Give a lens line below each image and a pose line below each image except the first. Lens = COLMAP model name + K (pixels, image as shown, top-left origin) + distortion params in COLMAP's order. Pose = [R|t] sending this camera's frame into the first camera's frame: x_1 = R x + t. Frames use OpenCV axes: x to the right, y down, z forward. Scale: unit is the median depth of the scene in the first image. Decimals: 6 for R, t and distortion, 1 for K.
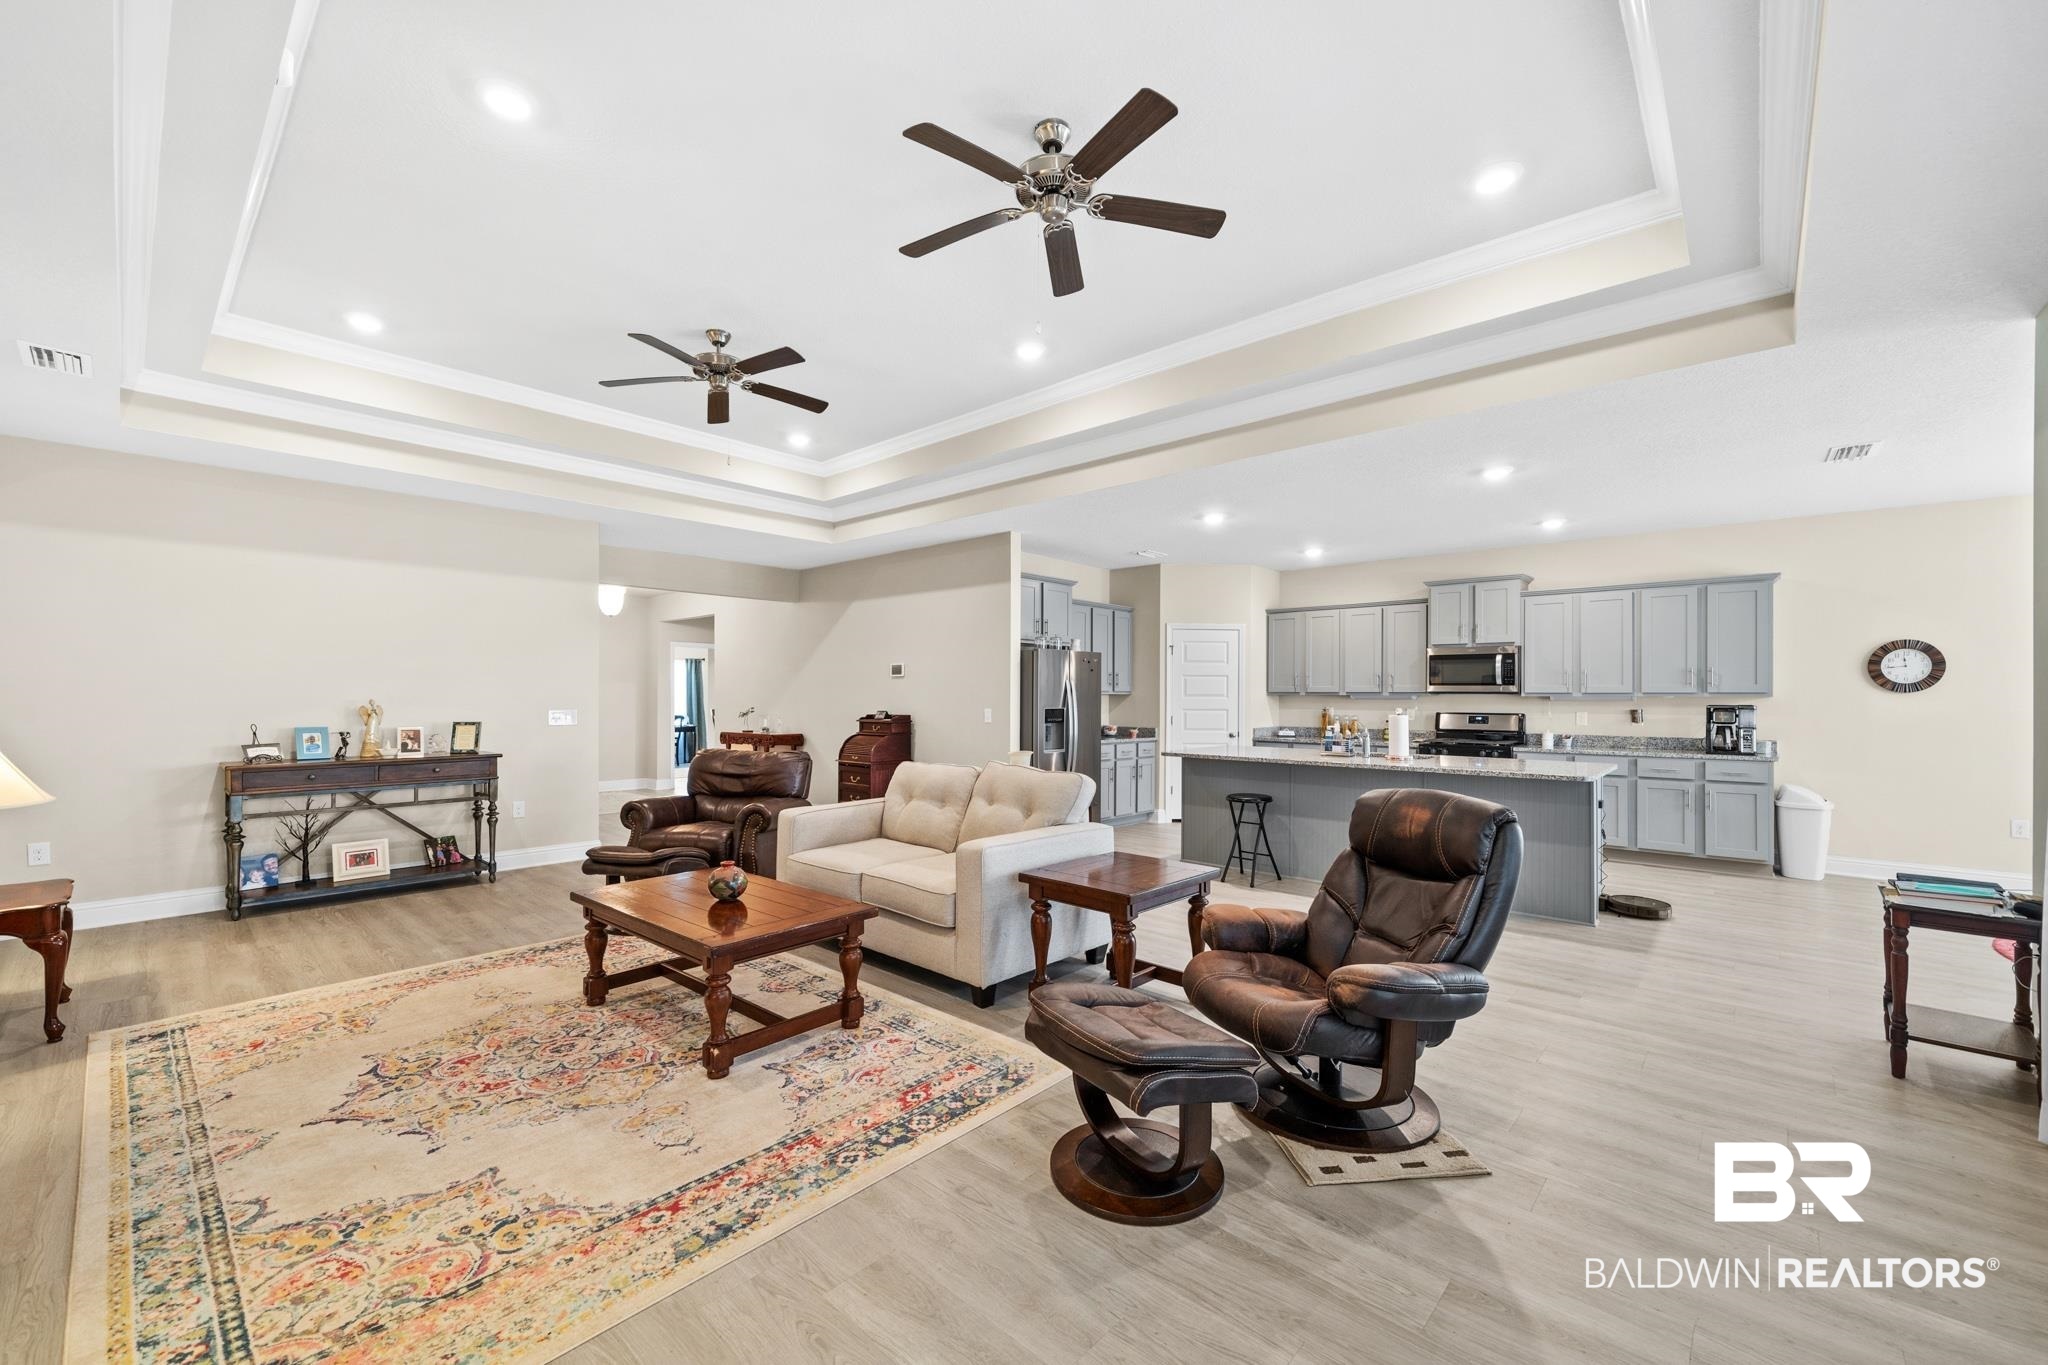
lens RADIAL K [[813.3, 0, 1022.6], [0, 813.3, 691.8], [0, 0, 1]] dist [-0.001457, 0.000174]
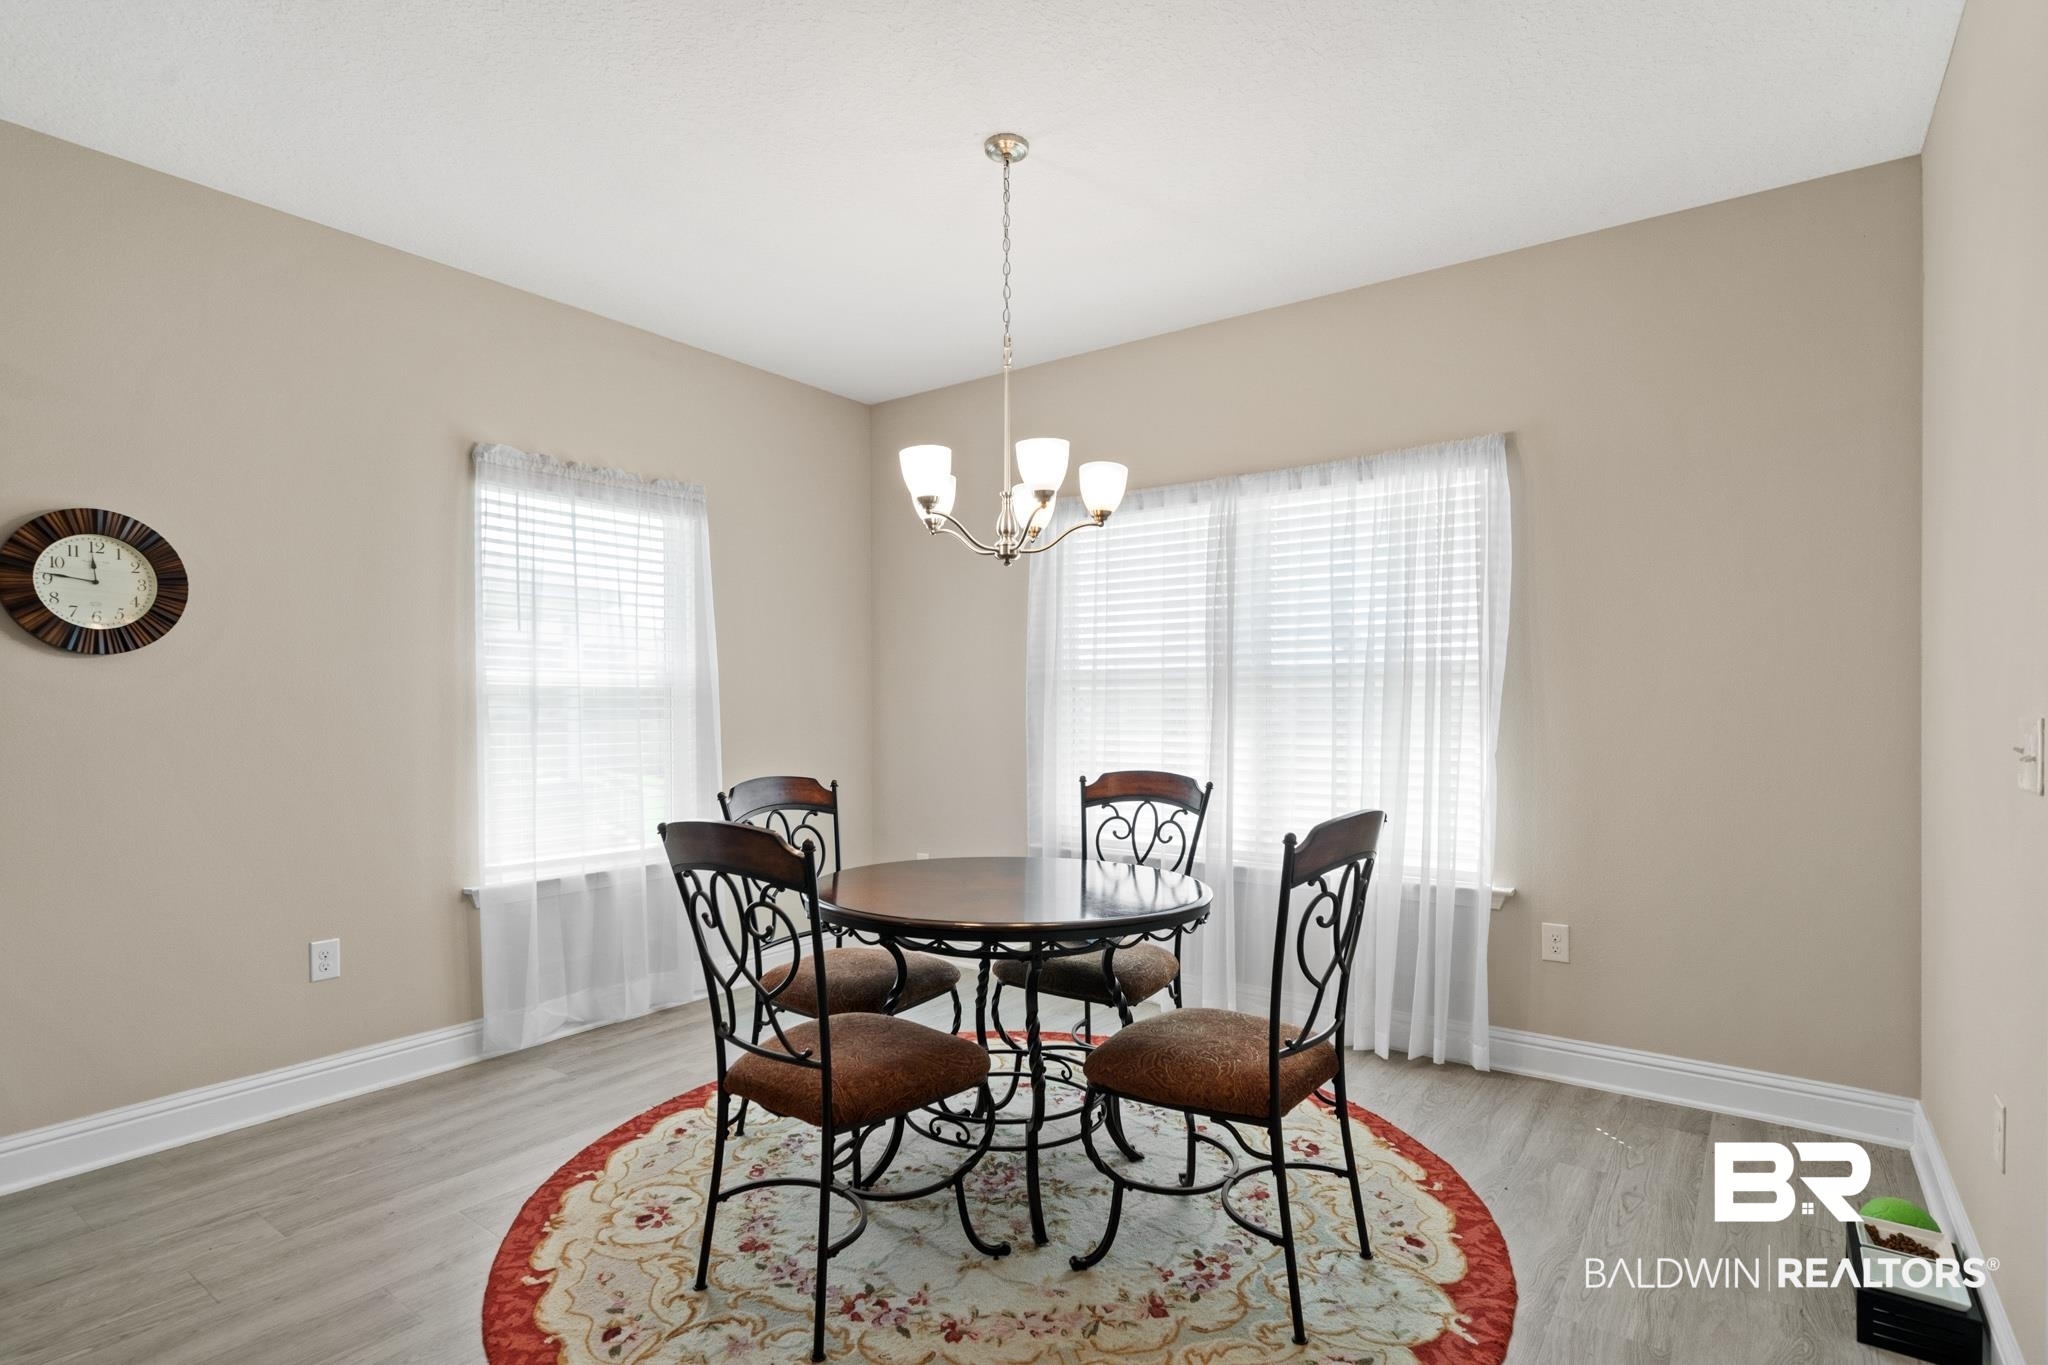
lens RADIAL K [[1010.7, 0, 1020.4], [0, 1010.7, 709.4], [0, 0, 1]] dist [0.005938, 0.000210]
pose [[-0.104715, -0.010485, 0.994447, 0.530263], [-0.003891, 0.999941, 0.010133, 0.018149], [-0.994495, -0.002808, -0.104750, 0.572724]]
